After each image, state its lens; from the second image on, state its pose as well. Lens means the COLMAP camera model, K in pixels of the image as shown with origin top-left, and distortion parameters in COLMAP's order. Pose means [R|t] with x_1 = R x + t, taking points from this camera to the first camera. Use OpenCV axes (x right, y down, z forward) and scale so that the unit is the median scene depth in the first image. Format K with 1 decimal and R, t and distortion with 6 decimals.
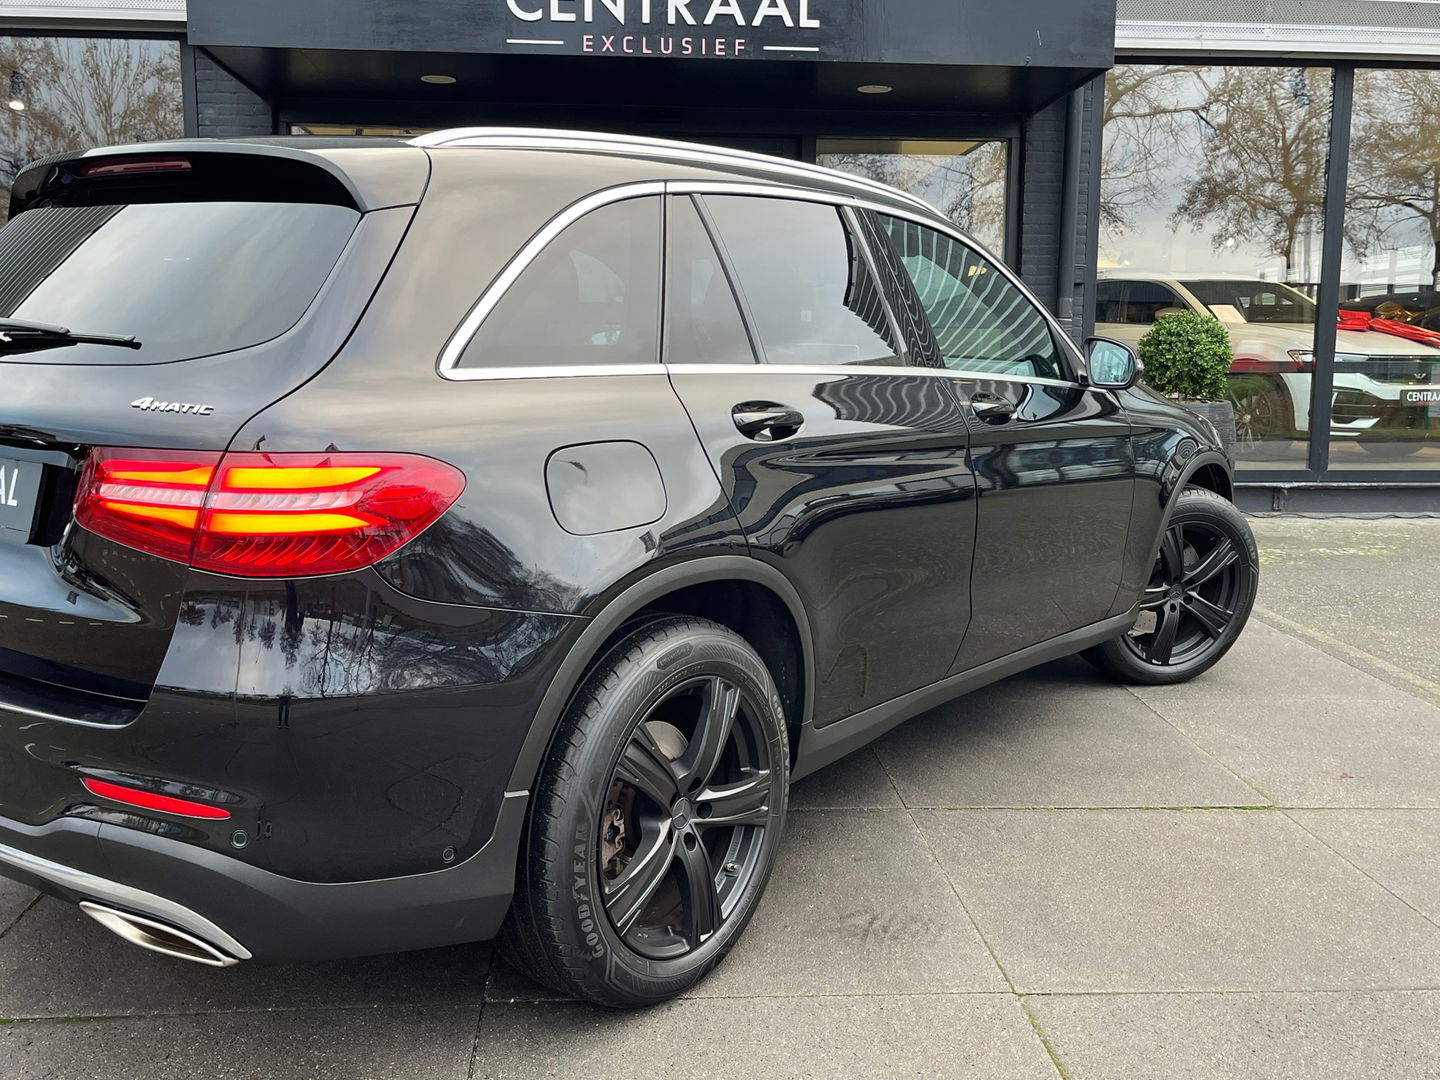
lens RADIAL K [[1381.6, 0, 720.0], [0, 1381.6, 540.0], [0, 0, 1]] dist [0.013115, 0.025450]
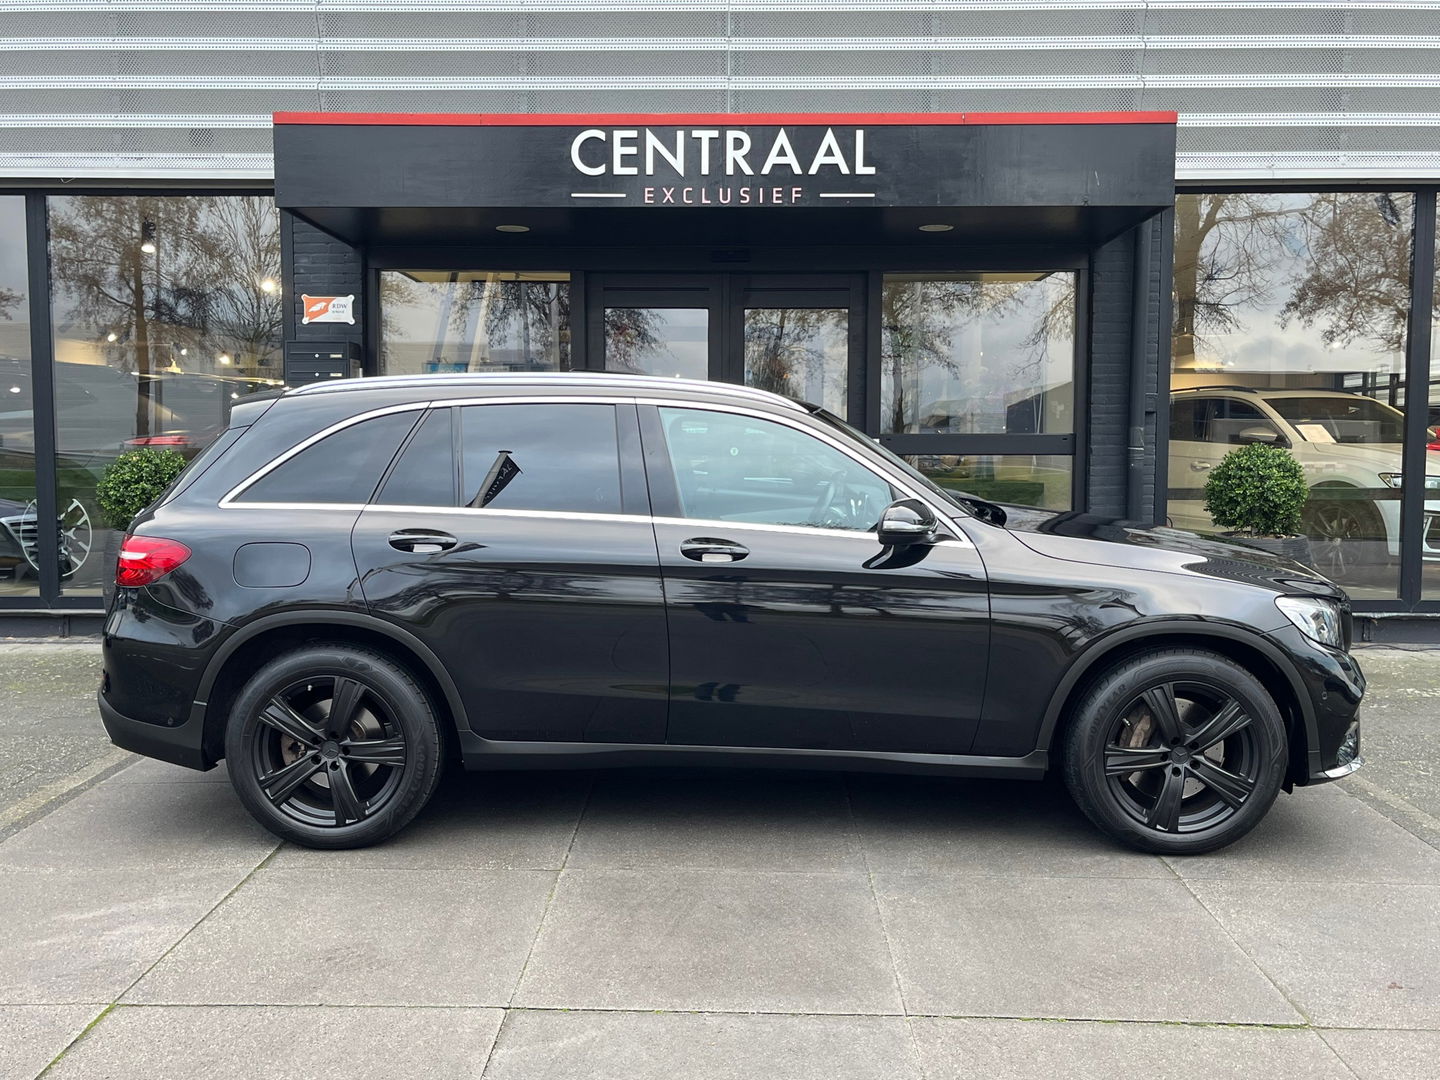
lens RADIAL K [[1343.5, 0, 712.7], [0, 1343.5, 541.9], [0, 0, 1]] dist [0.028810, -0.000248]
pose [[0.995695, 0.001401, -0.092682, 0.045140], [-0.007040, 0.998141, -0.060545, -0.039139], [0.092425, 0.060937, 0.993853, 0.020102]]
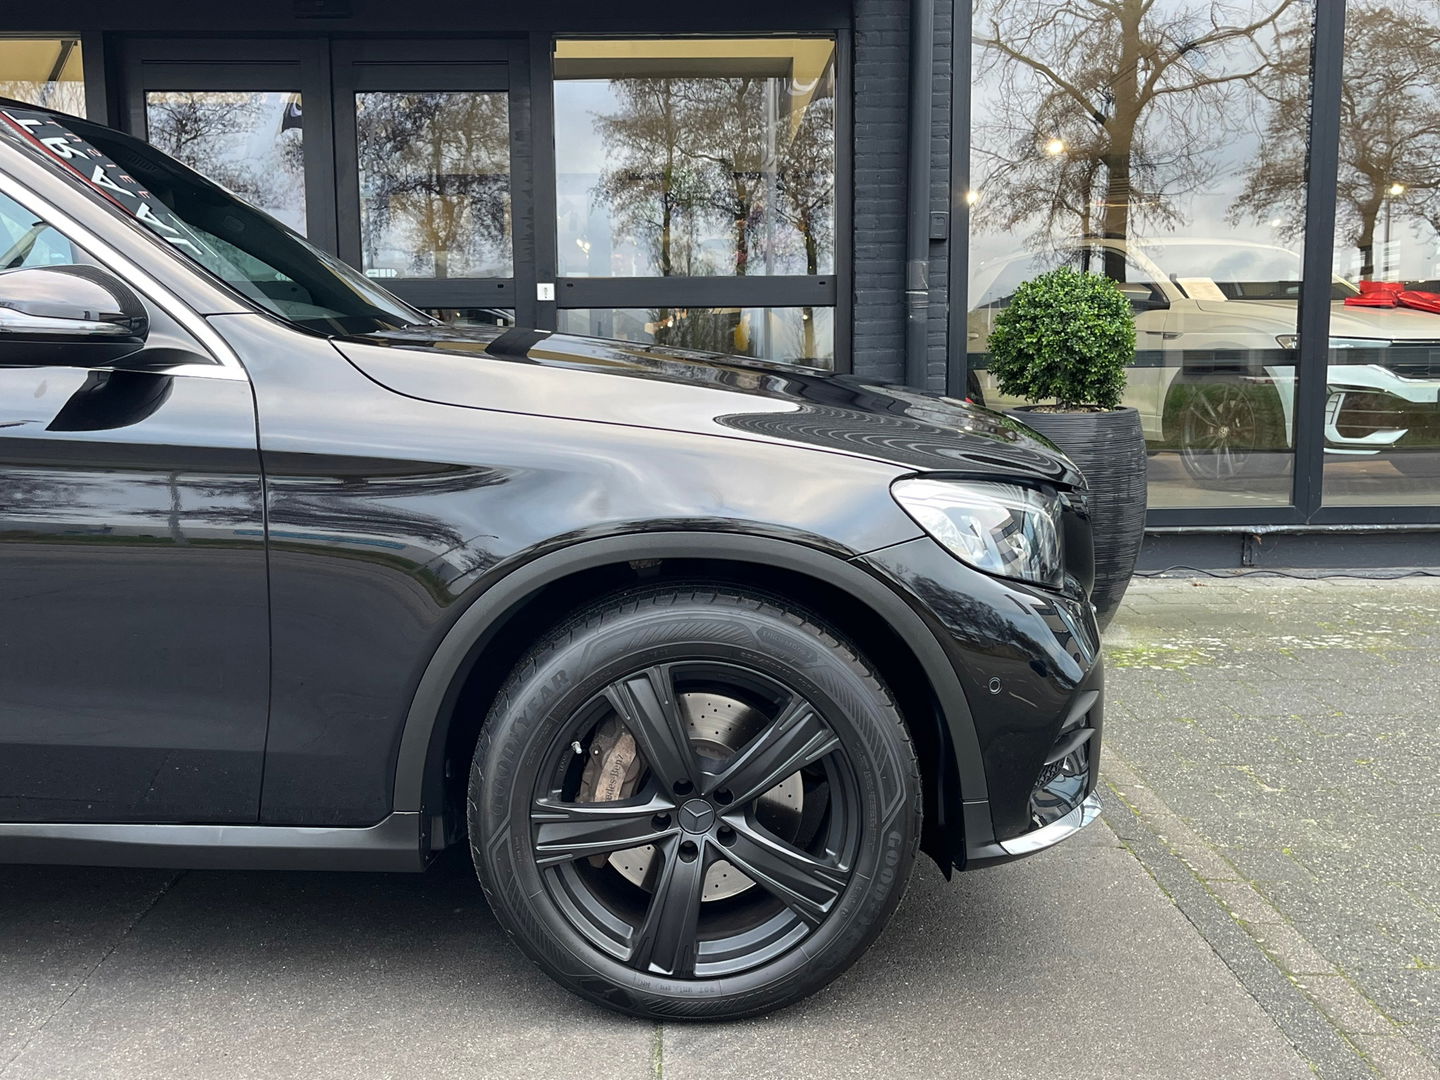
lens RADIAL K [[1395.7, 0, 714.9], [0, 1395.7, 551.8], [0, 0, 1]] dist [0.021311, 0.007663]
pose [[0.998221, -0.009429, -0.058873, 0.232401], [0.009167, 0.999947, -0.004728, -0.035879], [0.058914, 0.004180, 0.998254, 0.377030]]
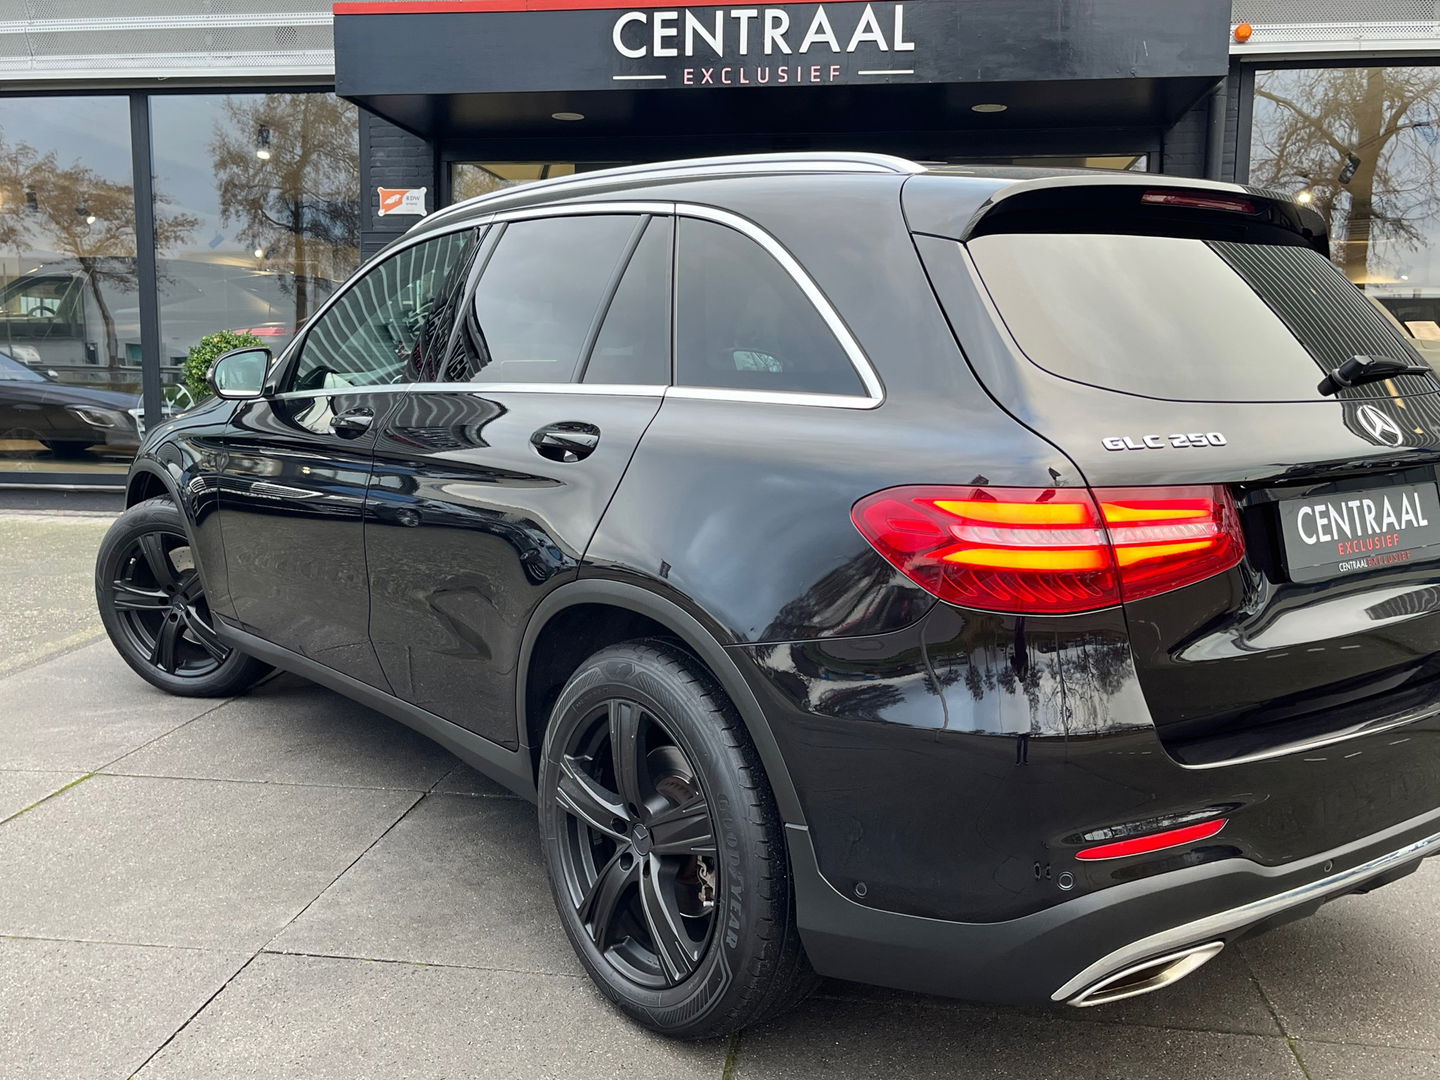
lens RADIAL K [[1358.8, 0, 706.5], [0, 1358.8, 541.9], [0, 0, 1]] dist [0.019712, 0.005557]
pose [[0.976168, 0.027397, -0.215279, 0.148014], [-0.029969, 0.999513, -0.008691, 0.001609], [0.214936, 0.014936, 0.976514, 0.002075]]
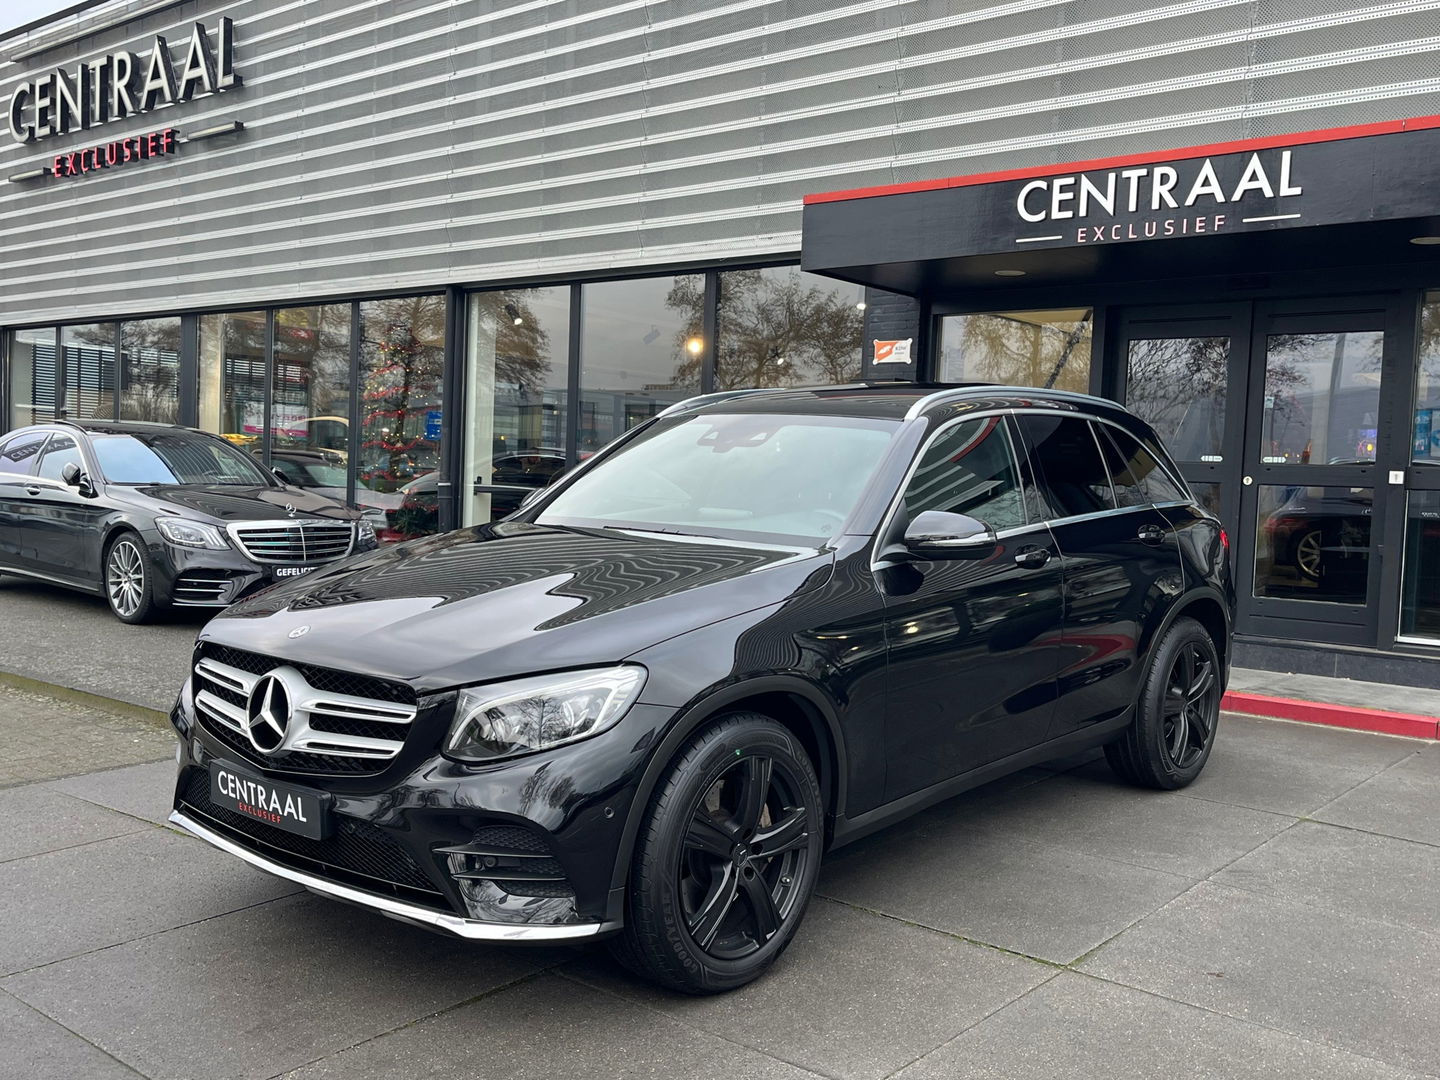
lens RADIAL K [[1395.7, 0, 714.9], [0, 1395.7, 551.8], [0, 0, 1]] dist [0.021311, 0.007663]
pose [[0.715941, 0.055023, -0.695989, 0.486252], [-0.122632, 0.991301, -0.047779, -0.016425], [0.687306, 0.119557, 0.716461, 0.021367]]
